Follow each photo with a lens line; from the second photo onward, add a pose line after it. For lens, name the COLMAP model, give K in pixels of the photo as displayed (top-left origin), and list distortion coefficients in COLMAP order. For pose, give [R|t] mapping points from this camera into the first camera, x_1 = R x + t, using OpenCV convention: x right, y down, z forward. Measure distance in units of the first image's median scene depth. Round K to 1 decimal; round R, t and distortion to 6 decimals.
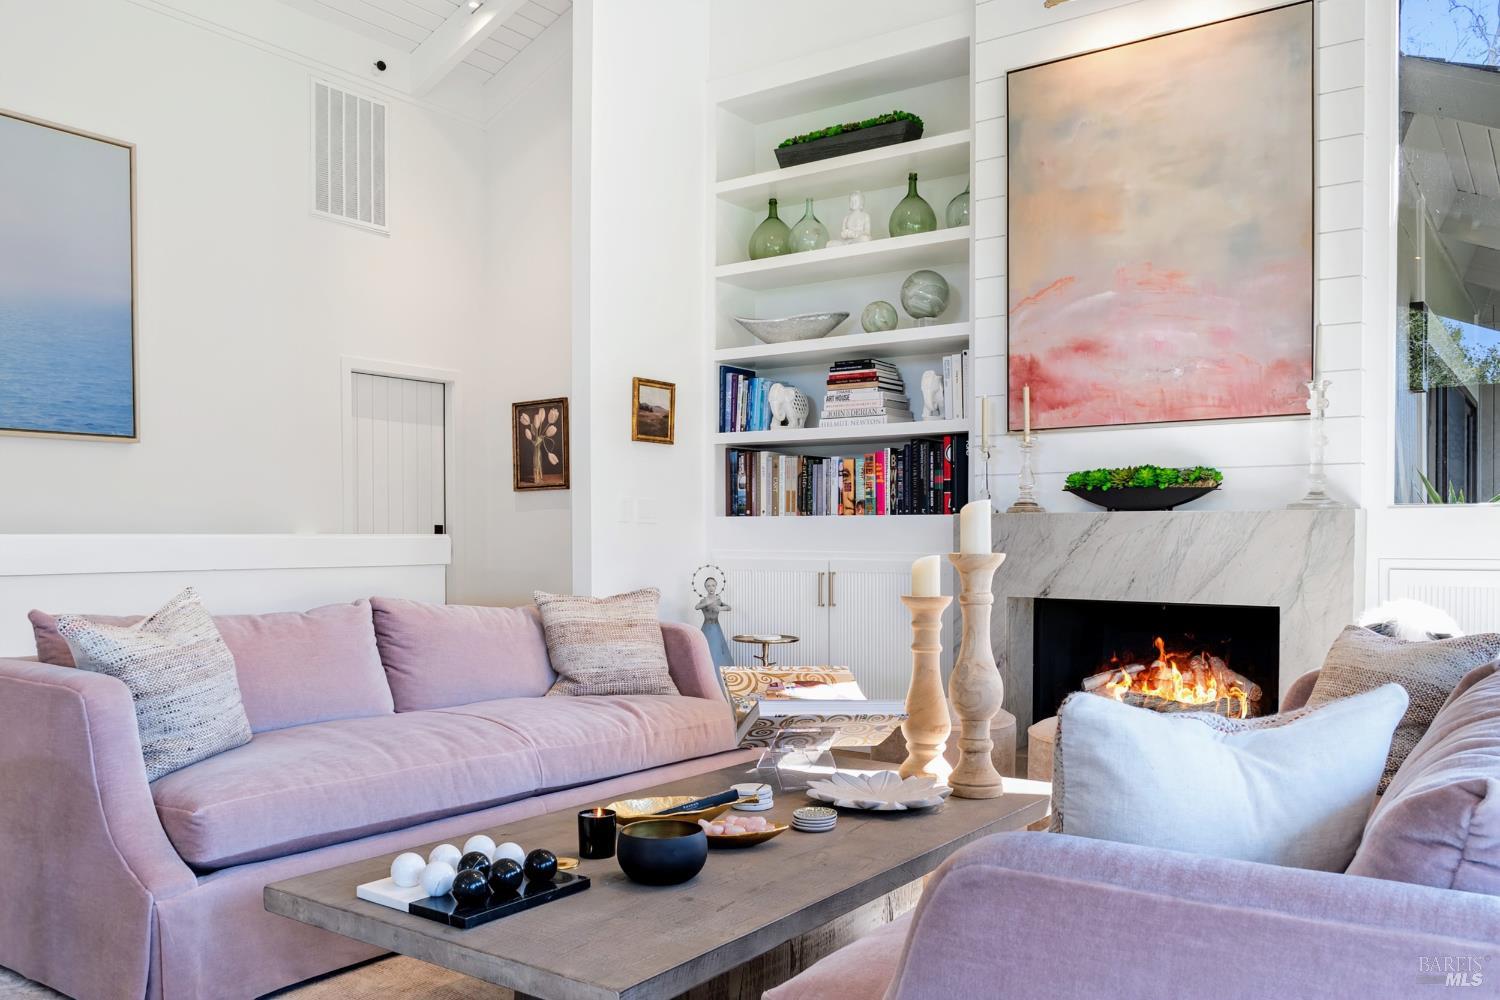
lens RADIAL K [[1197.6, 0, 748.7], [0, 1197.6, 549.3], [0, 0, 1]] dist [-0.009465, -0.005032]
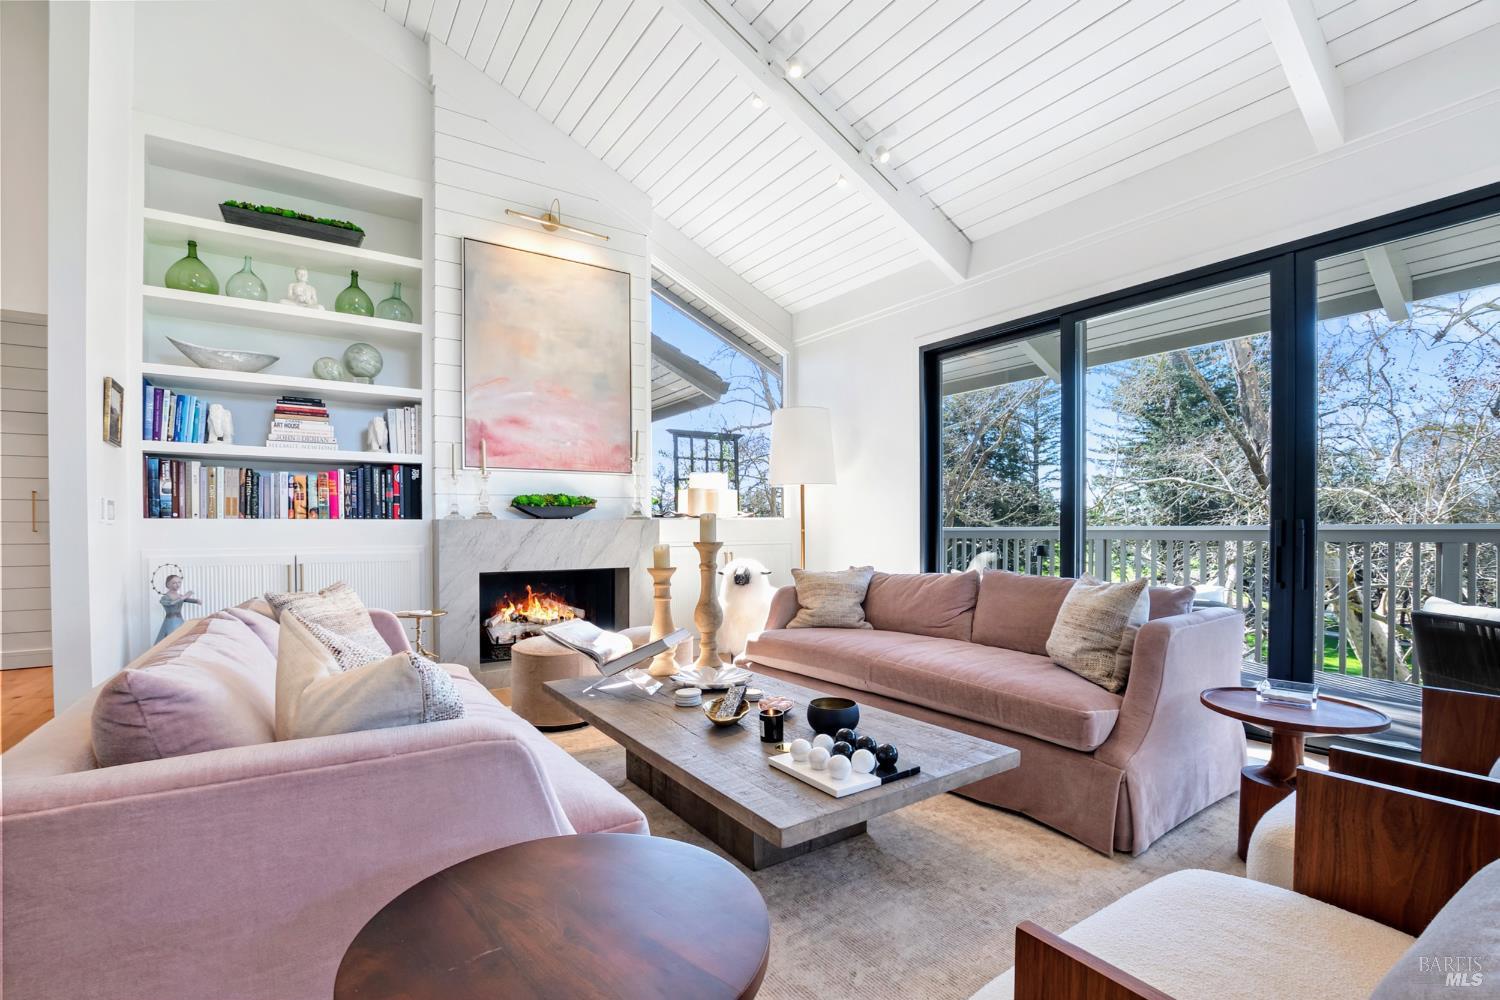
lens RADIAL K [[665.6, 0, 750.8], [0, 665.6, 534.9], [0, 0, 1]] dist [-0.030825, 0.000520]
pose [[0.341773, -0.007898, 0.939749, -0.418570], [0.018707, 0.999824, 0.001600, -0.003666], [-0.939596, 0.017033, 0.341860, 0.322207]]
